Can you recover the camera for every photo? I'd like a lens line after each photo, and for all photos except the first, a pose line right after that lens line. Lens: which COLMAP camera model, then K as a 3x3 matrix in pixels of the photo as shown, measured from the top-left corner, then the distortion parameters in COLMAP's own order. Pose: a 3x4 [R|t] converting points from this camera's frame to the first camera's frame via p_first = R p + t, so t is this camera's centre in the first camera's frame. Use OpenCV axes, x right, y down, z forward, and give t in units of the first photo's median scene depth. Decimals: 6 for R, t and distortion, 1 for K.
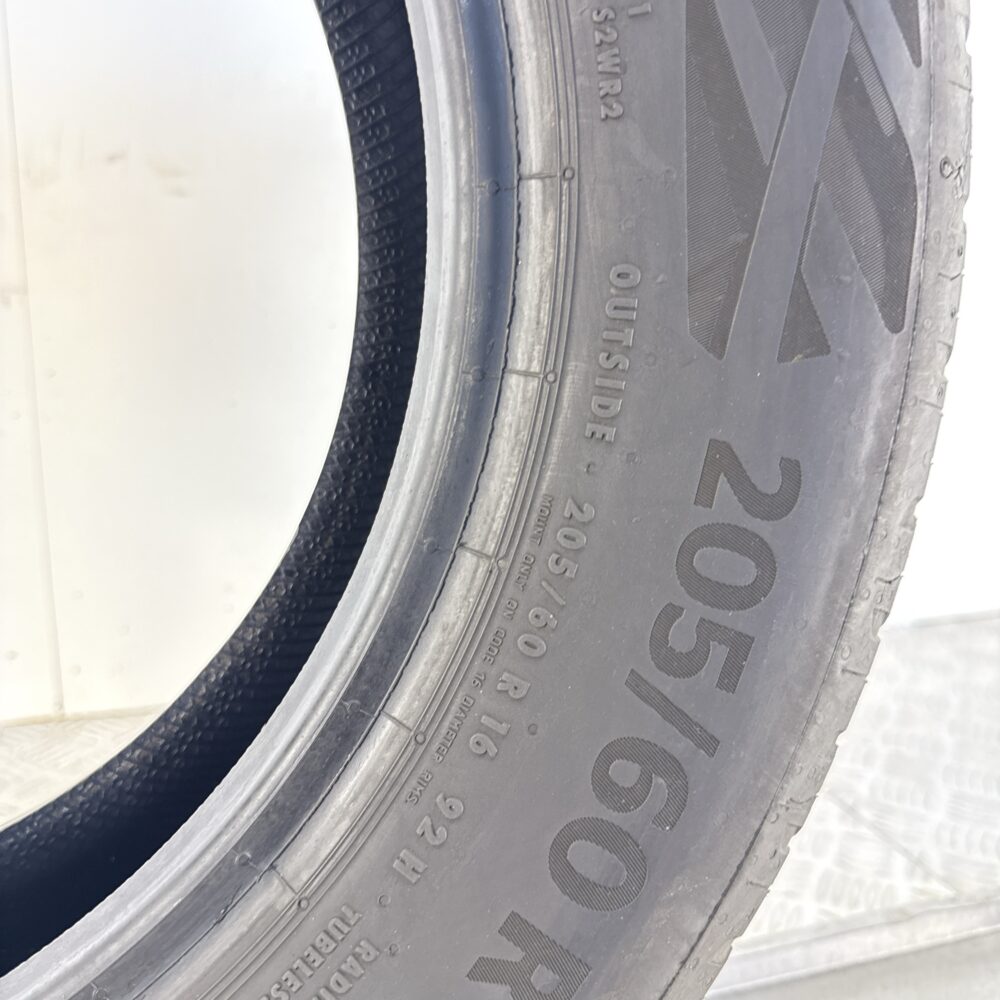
lens RADIAL K [[952.7, 0, 500.0], [0, 952.7, 500.0], [0, 0, 1]] dist [0.151336, -0.405947]
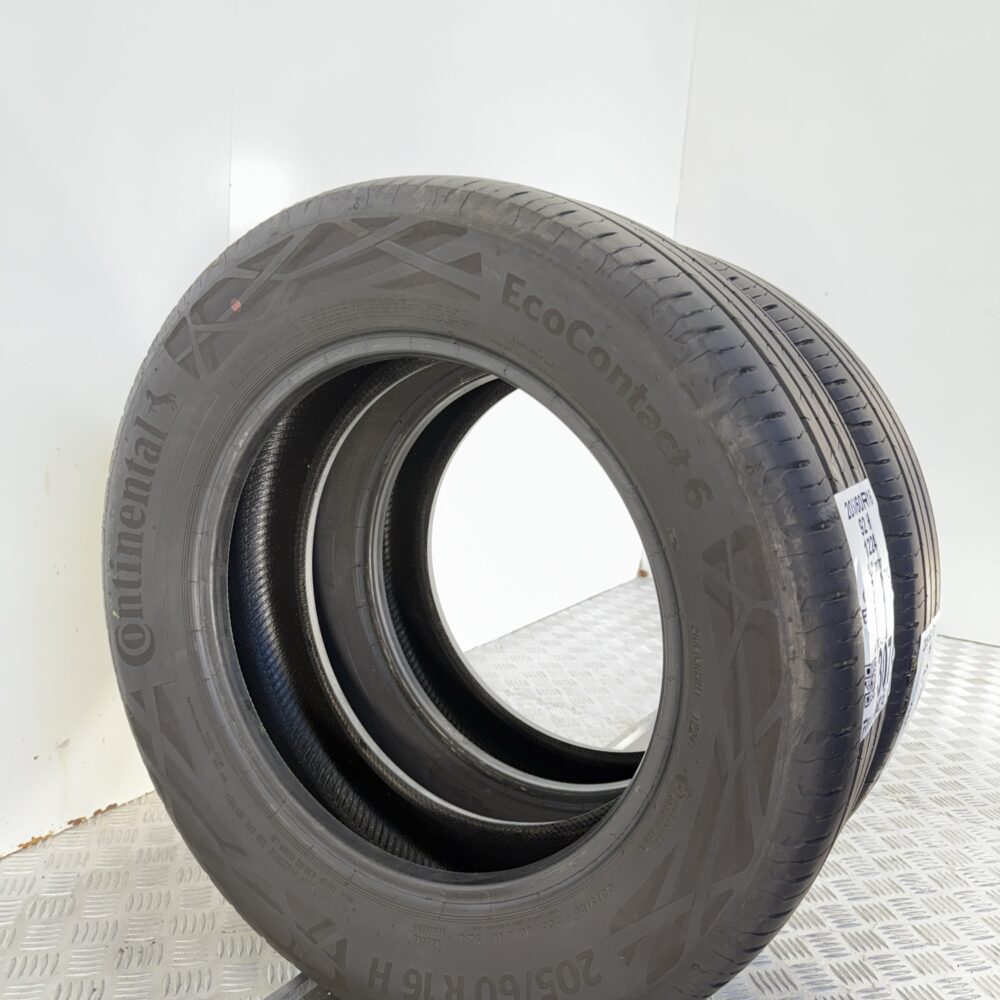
lens RADIAL K [[952.7, 0, 500.0], [0, 952.7, 500.0], [0, 0, 1]] dist [0.151336, -0.405947]
pose [[0.500237, 0.653451, -0.568123, 0.876253], [-0.605311, 0.733065, 0.310185, -1.855072], [0.619162, 0.188725, 0.762247, -1.737693]]
